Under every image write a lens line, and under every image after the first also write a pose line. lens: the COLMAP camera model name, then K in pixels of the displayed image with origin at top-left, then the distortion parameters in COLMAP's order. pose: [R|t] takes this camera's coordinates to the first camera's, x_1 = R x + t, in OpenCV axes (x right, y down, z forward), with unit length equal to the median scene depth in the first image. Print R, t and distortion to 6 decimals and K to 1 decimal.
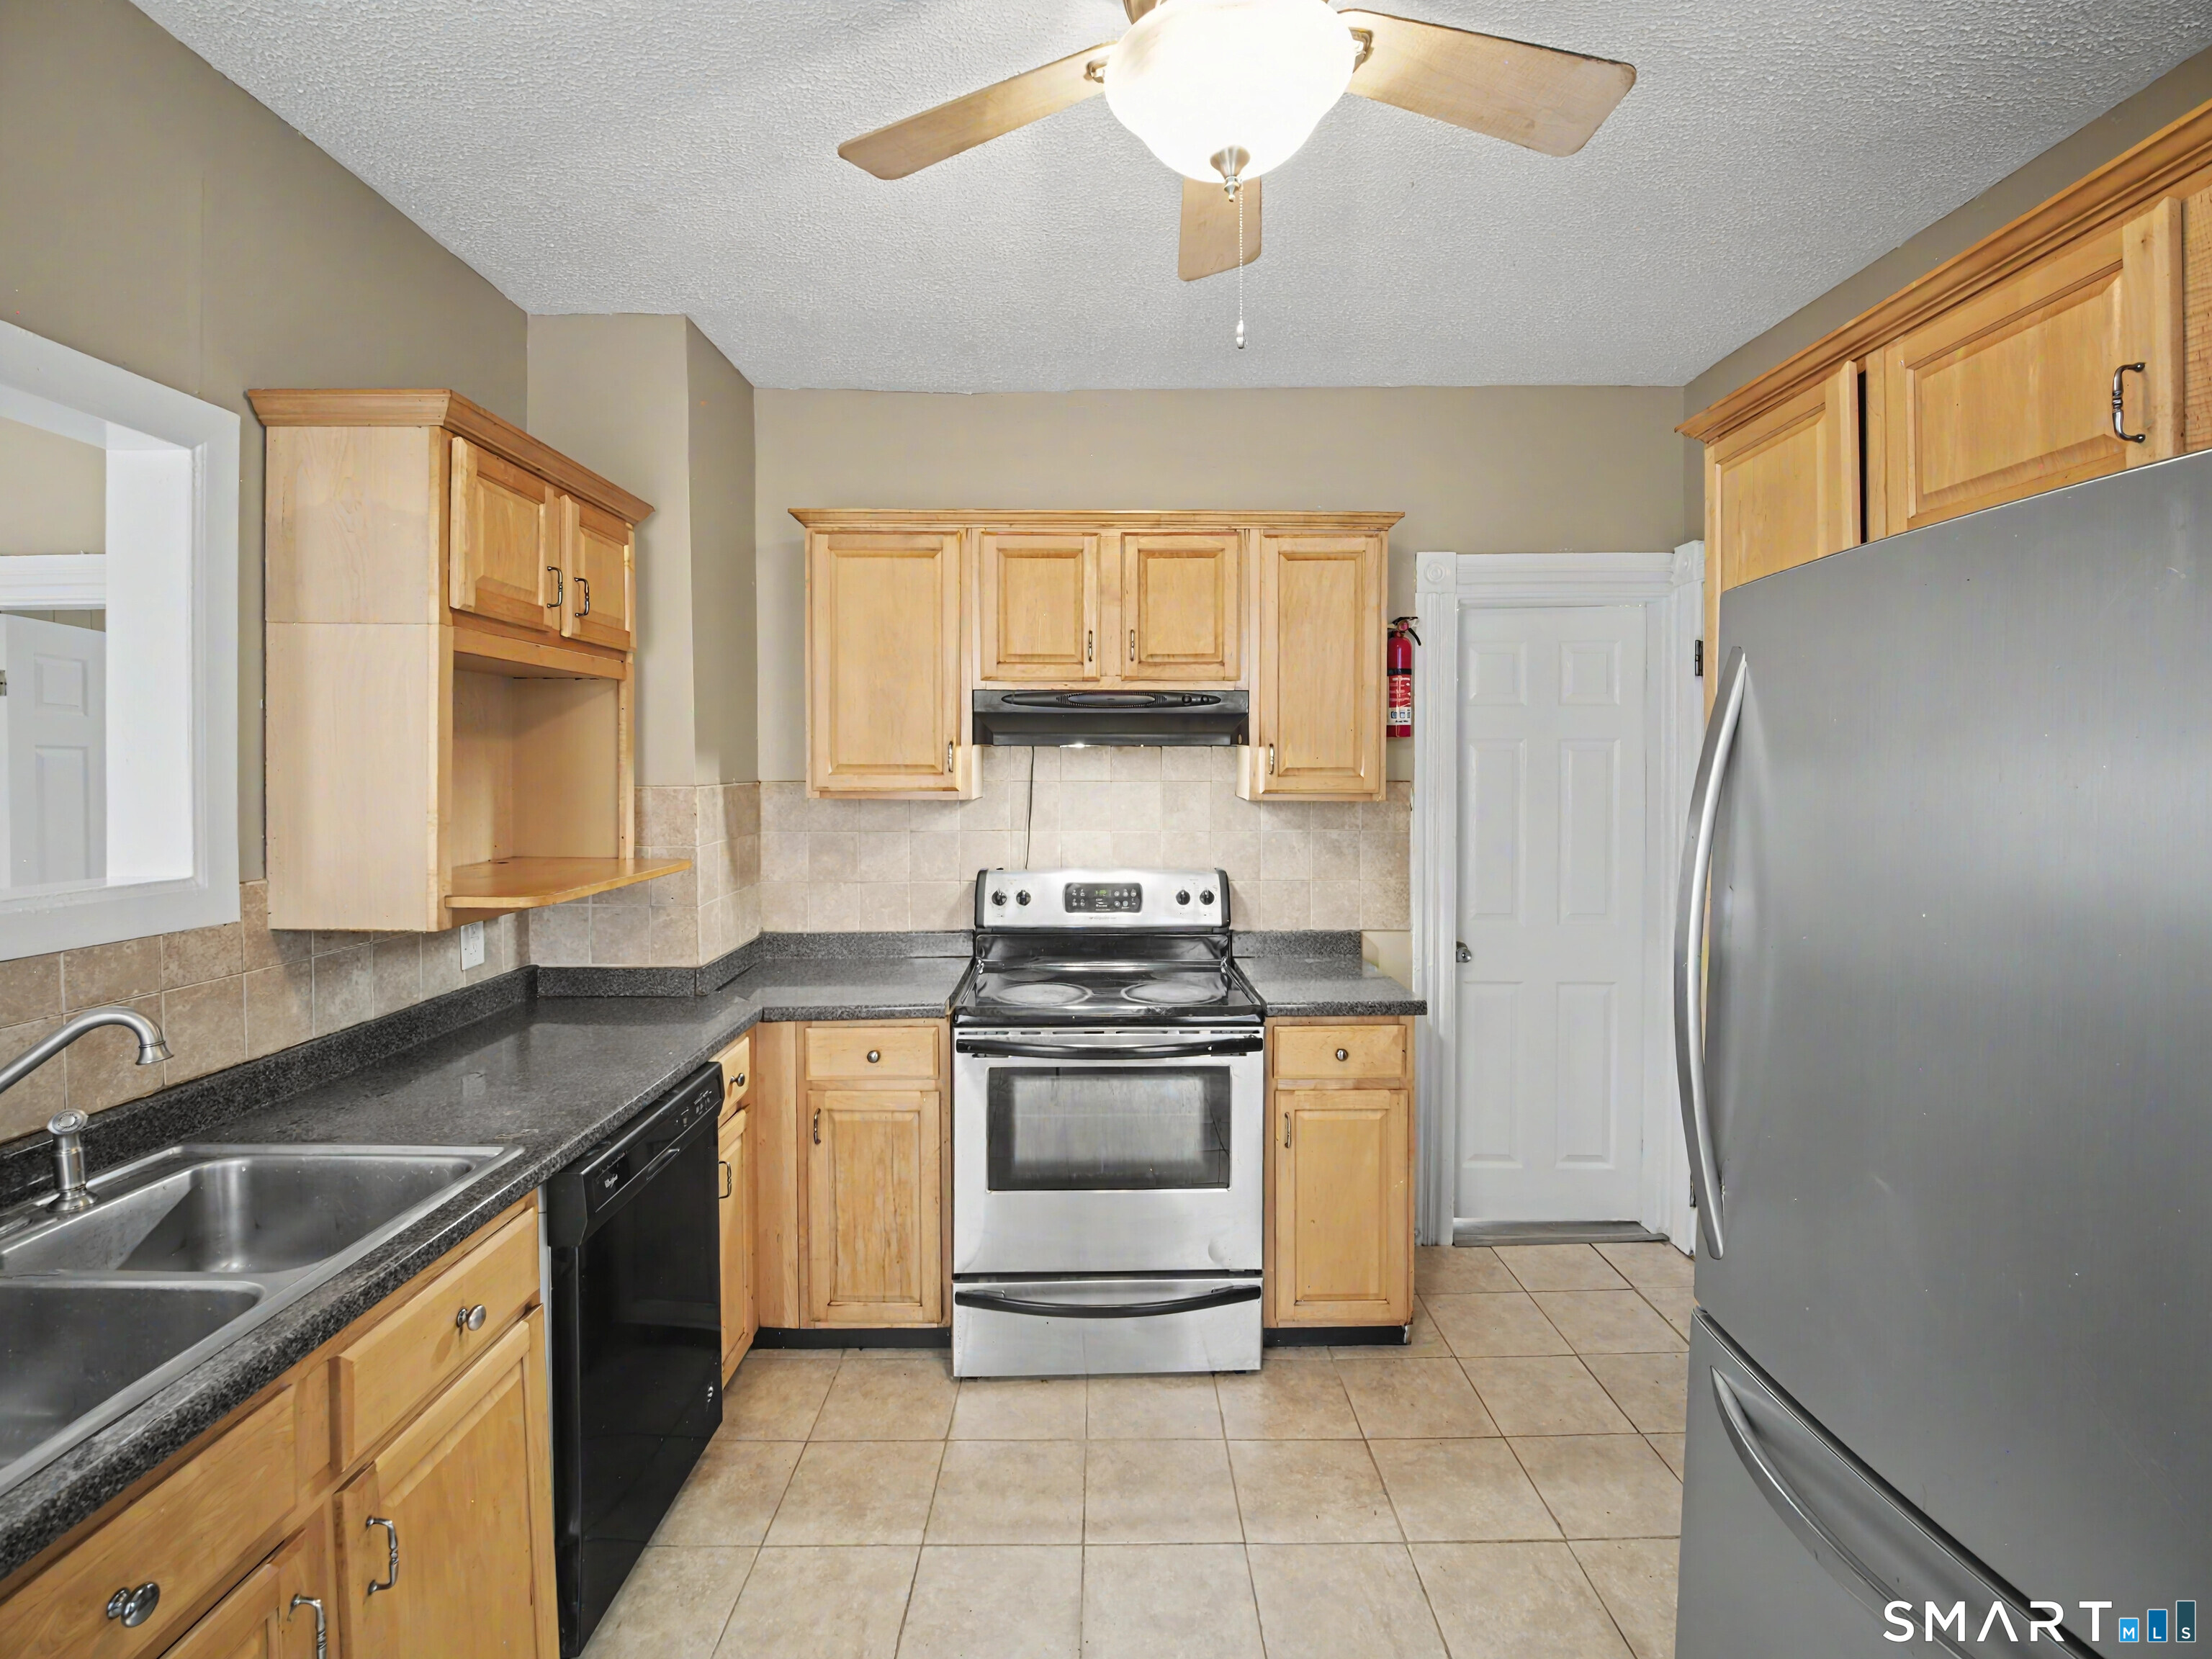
lens RADIAL K [[1020.2, 0, 1099.1], [0, 1020.2, 780.8], [0, 0, 1]] dist [-0.001933, -0.004905]
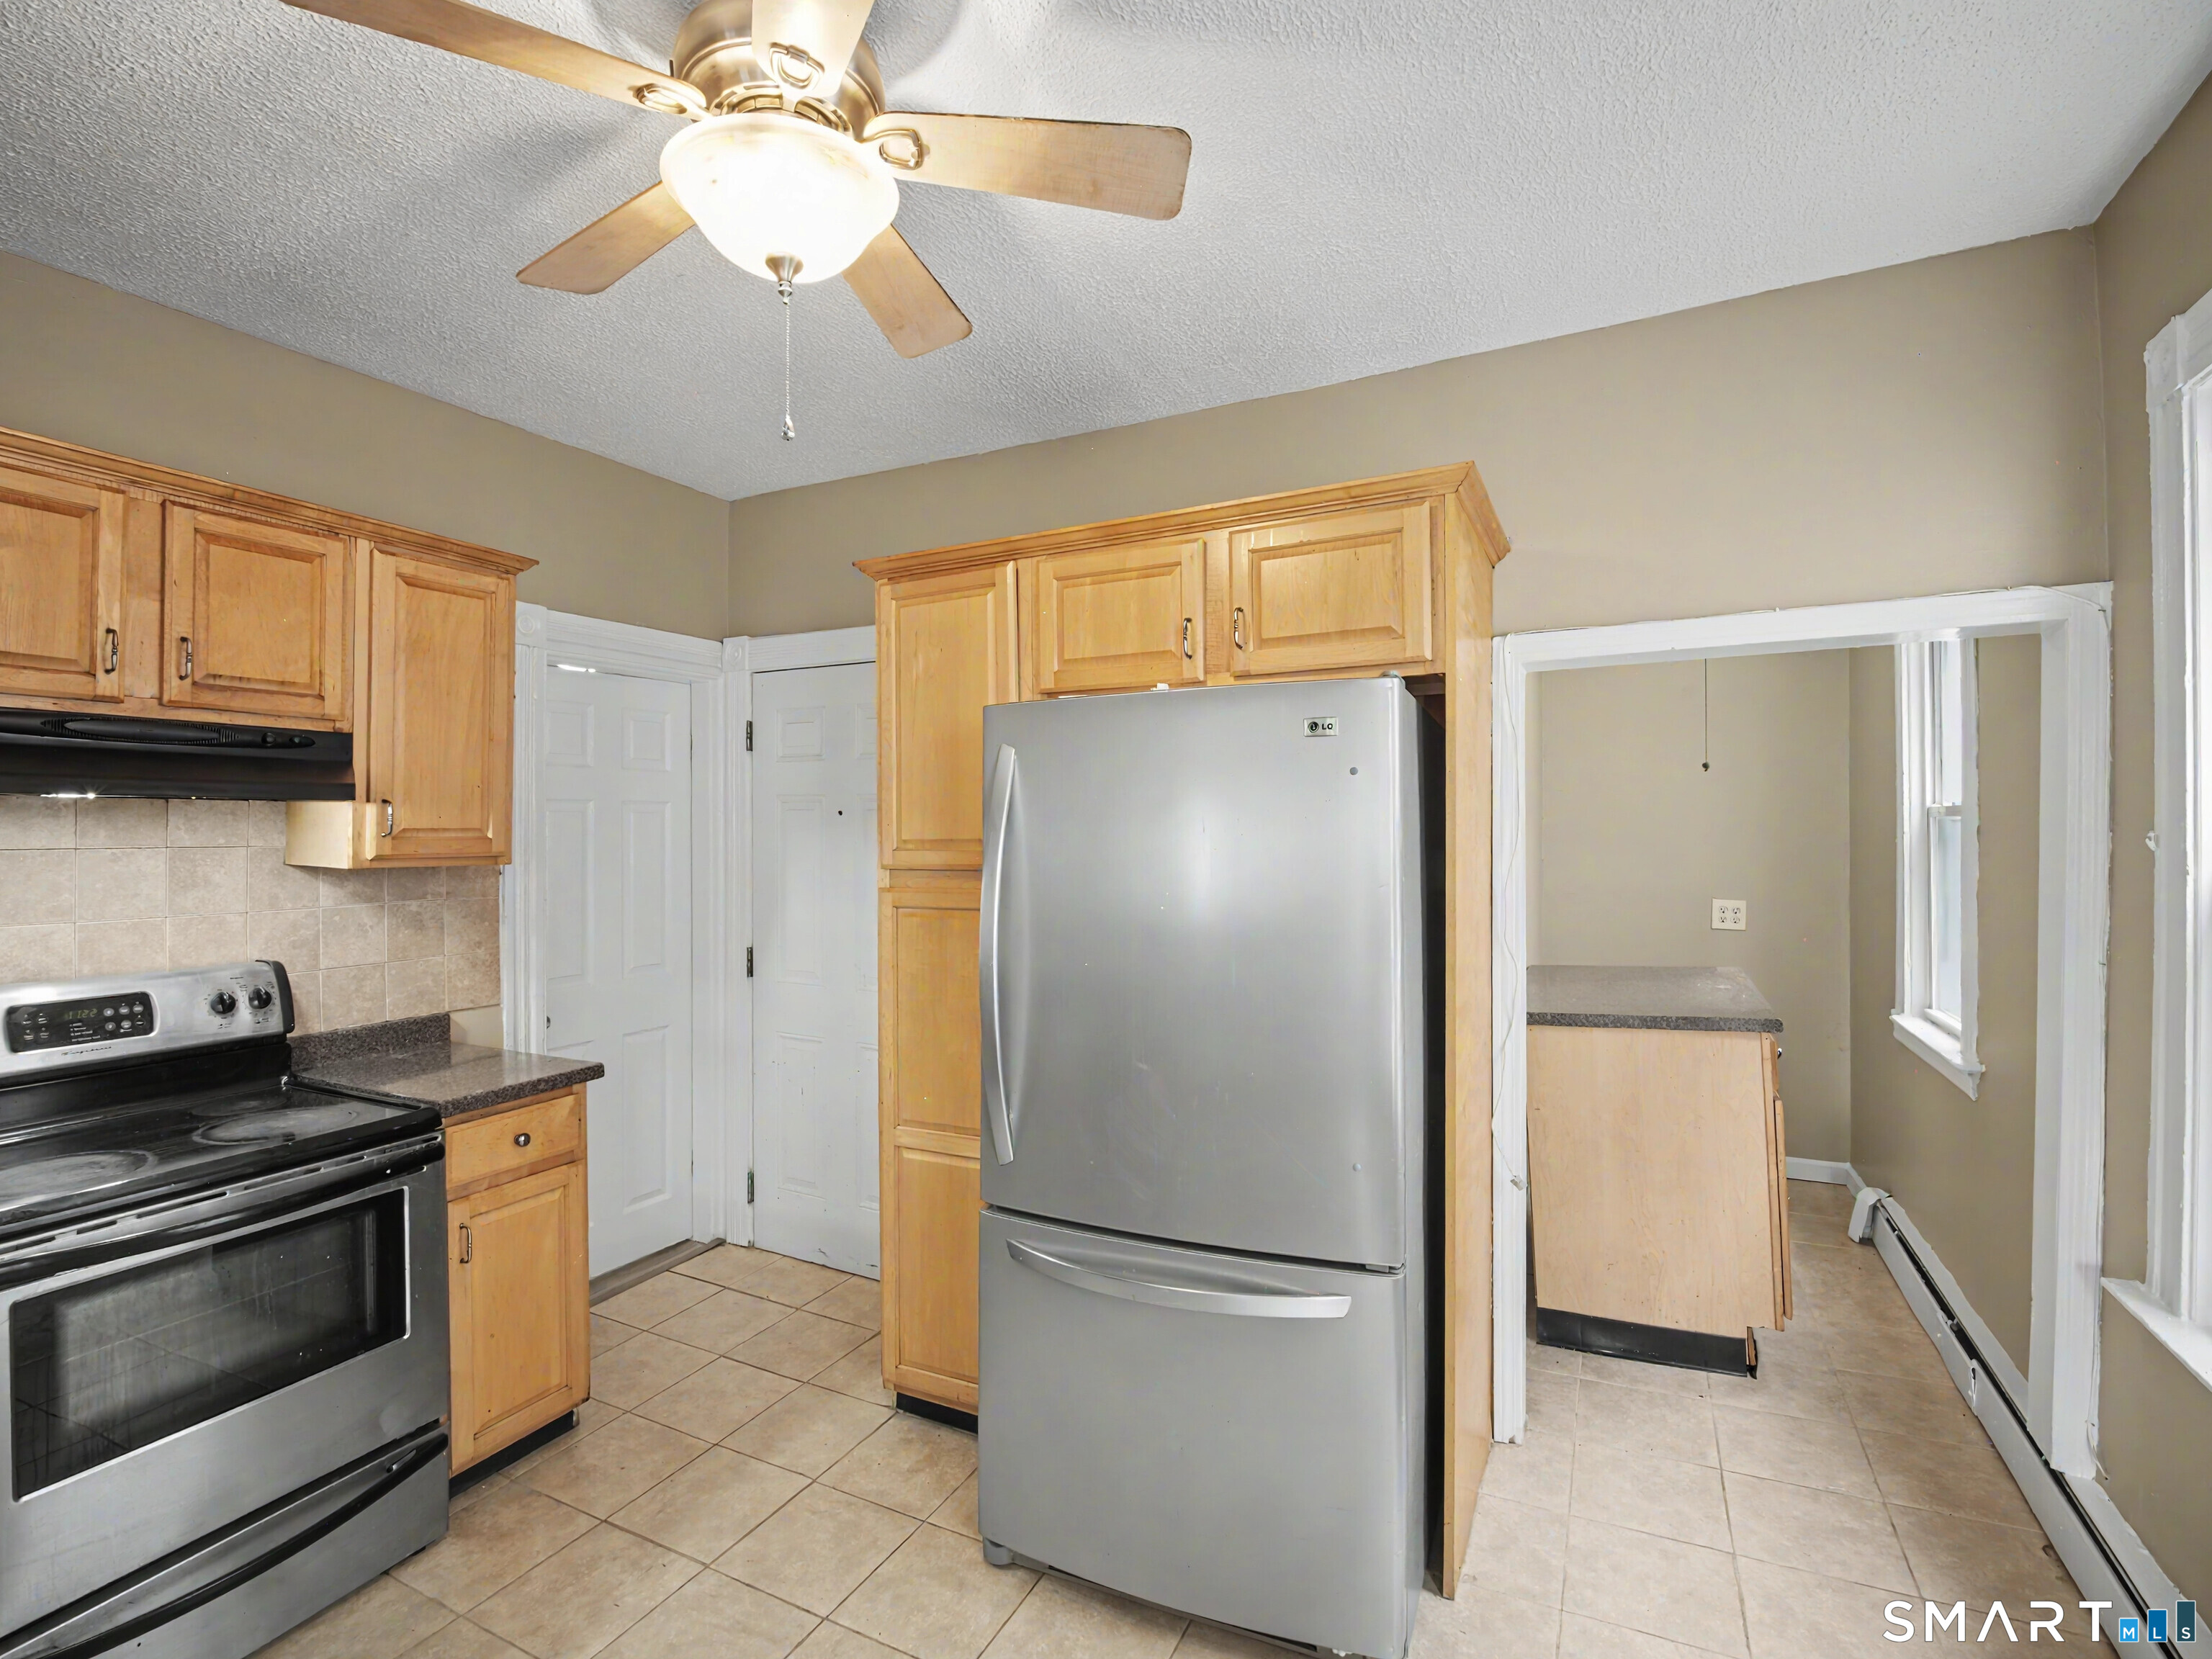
lens RADIAL K [[1059.4, 0, 1073.8], [0, 1059.4, 827.4], [0, 0, 1]] dist [-0.000512, -0.000351]
pose [[0.470362, 0.000457, 0.882474, -0.352155], [0.012454, 0.999897, -0.007156, -0.000553], [-0.882386, 0.014356, 0.470308, 0.101249]]
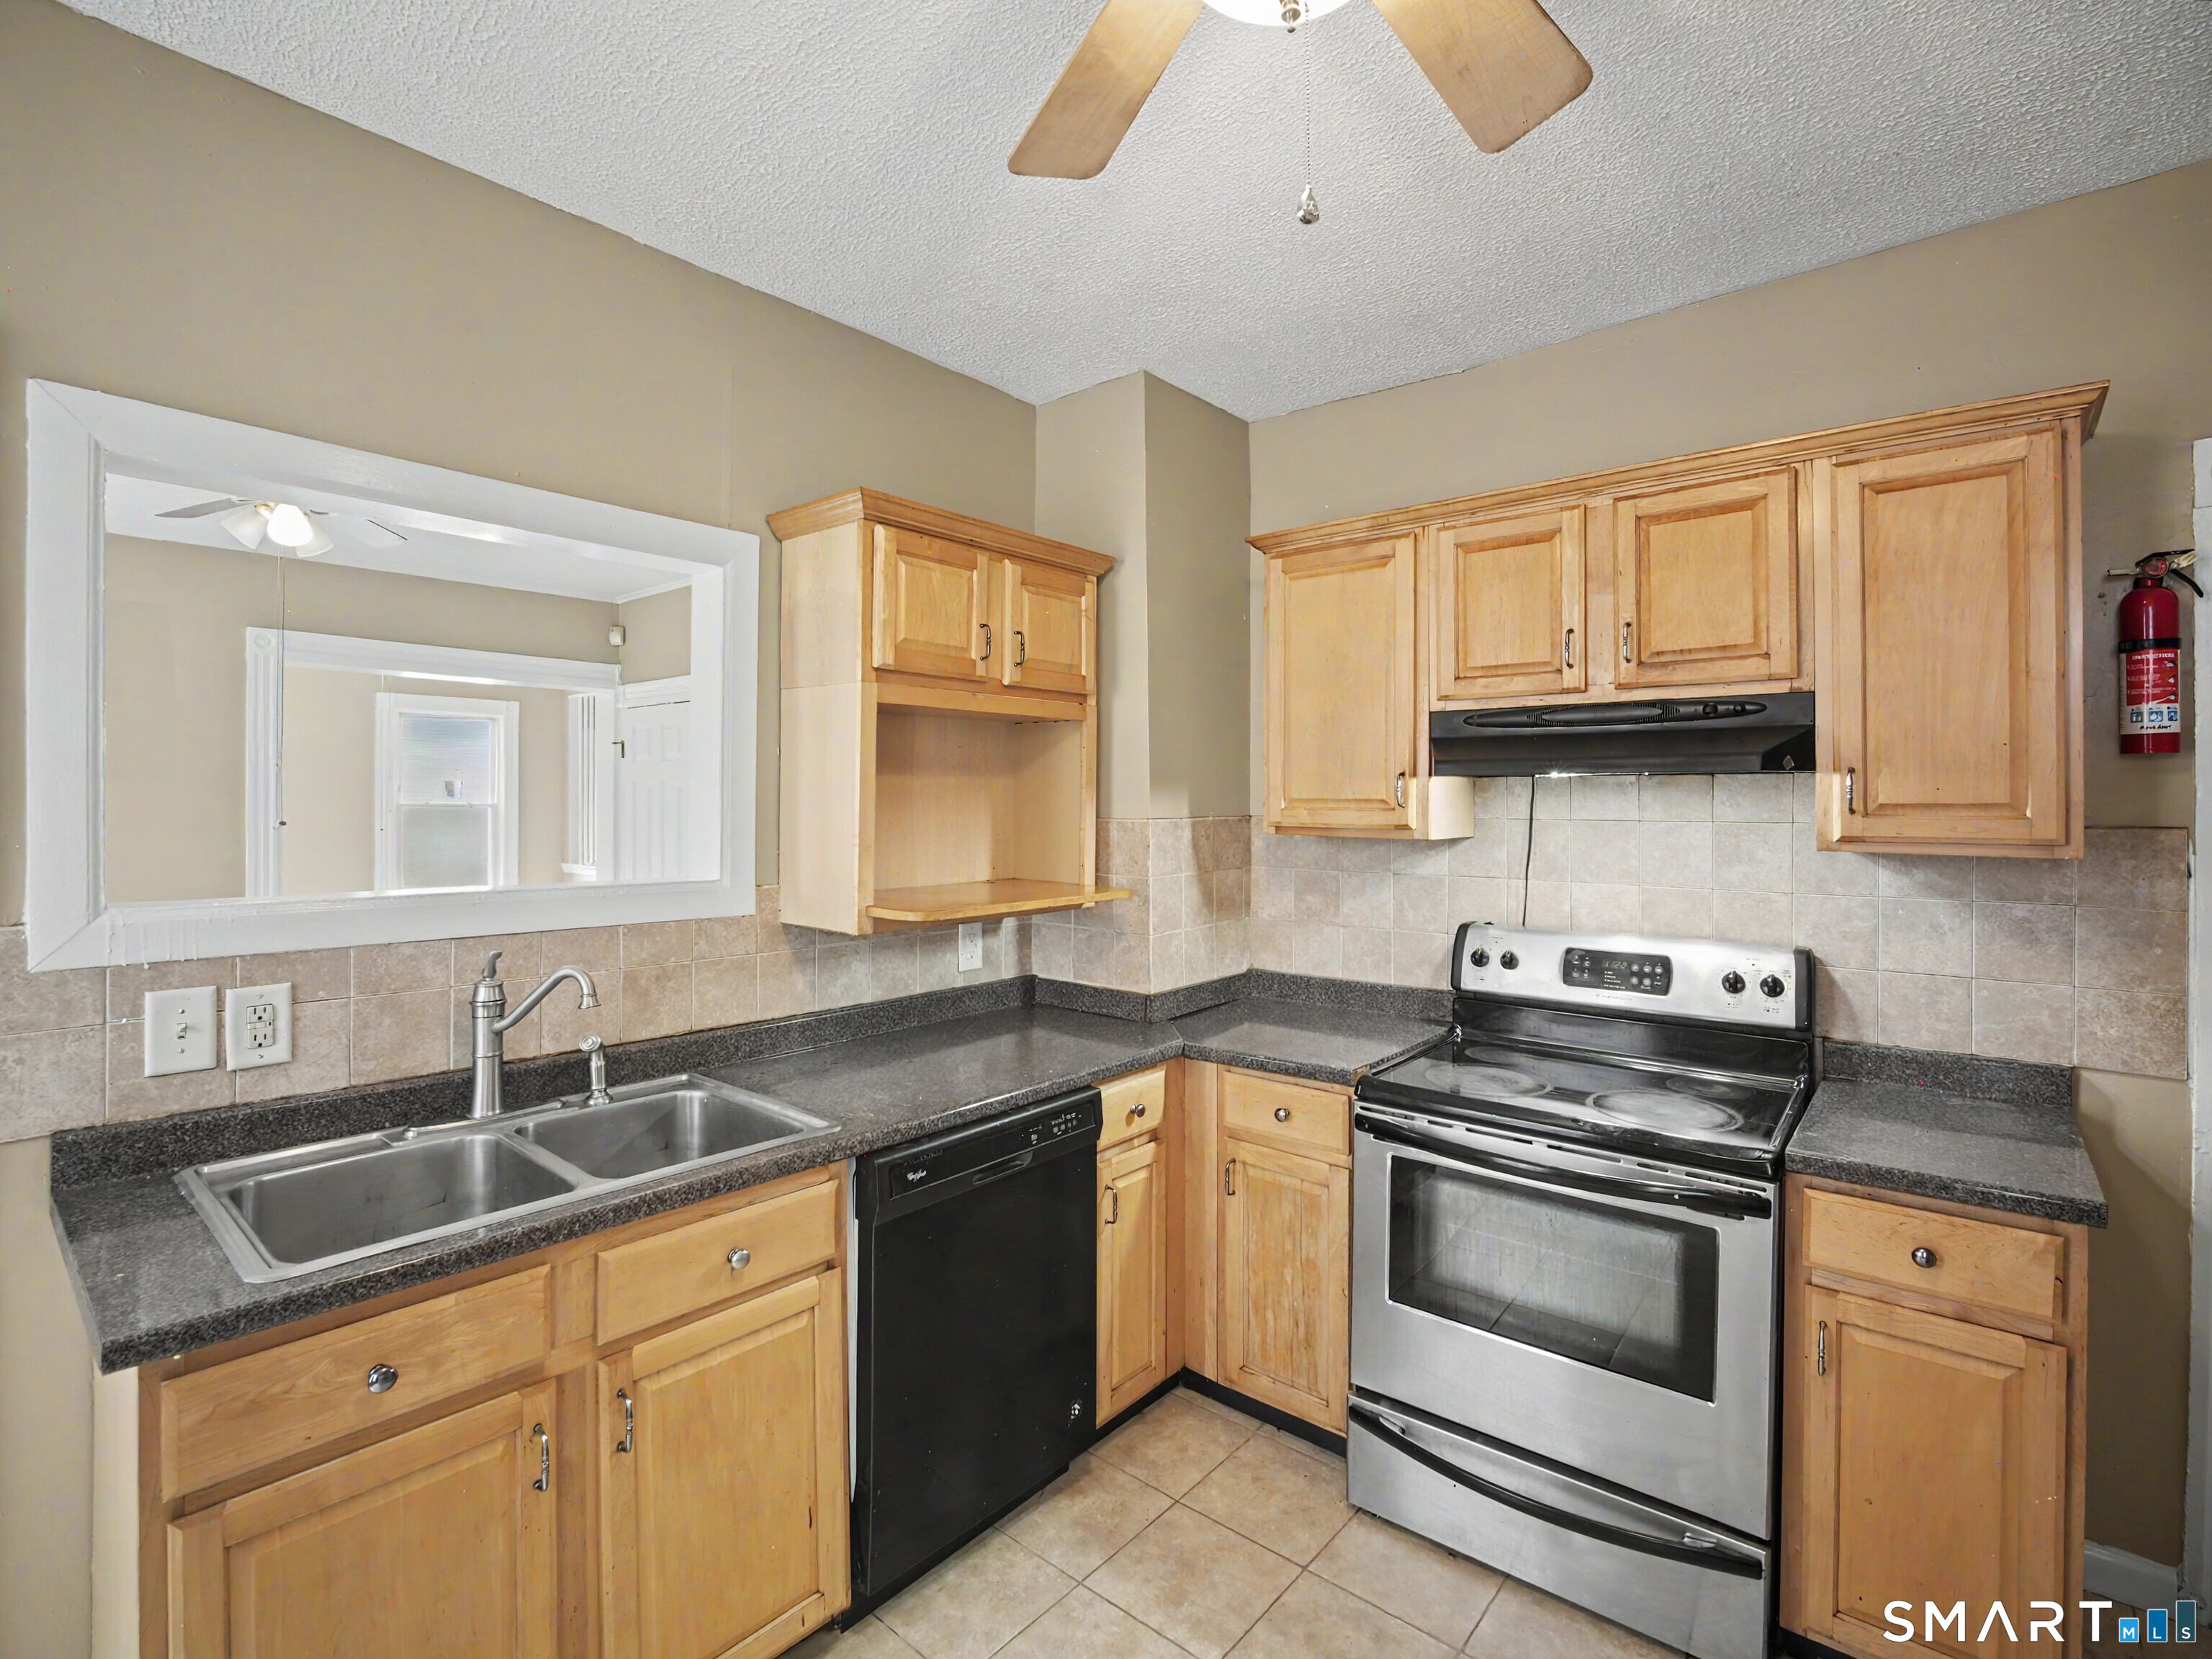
lens RADIAL K [[1032.1, 0, 1105.4], [0, 1032.1, 797.3], [0, 0, 1]] dist [-0.003335, -0.005947]
pose [[0.762379, -0.000243, -0.647130, 0.247692], [-0.012384, 0.999811, -0.014965, -0.000665], [0.647012, 0.019423, 0.762233, 0.171214]]
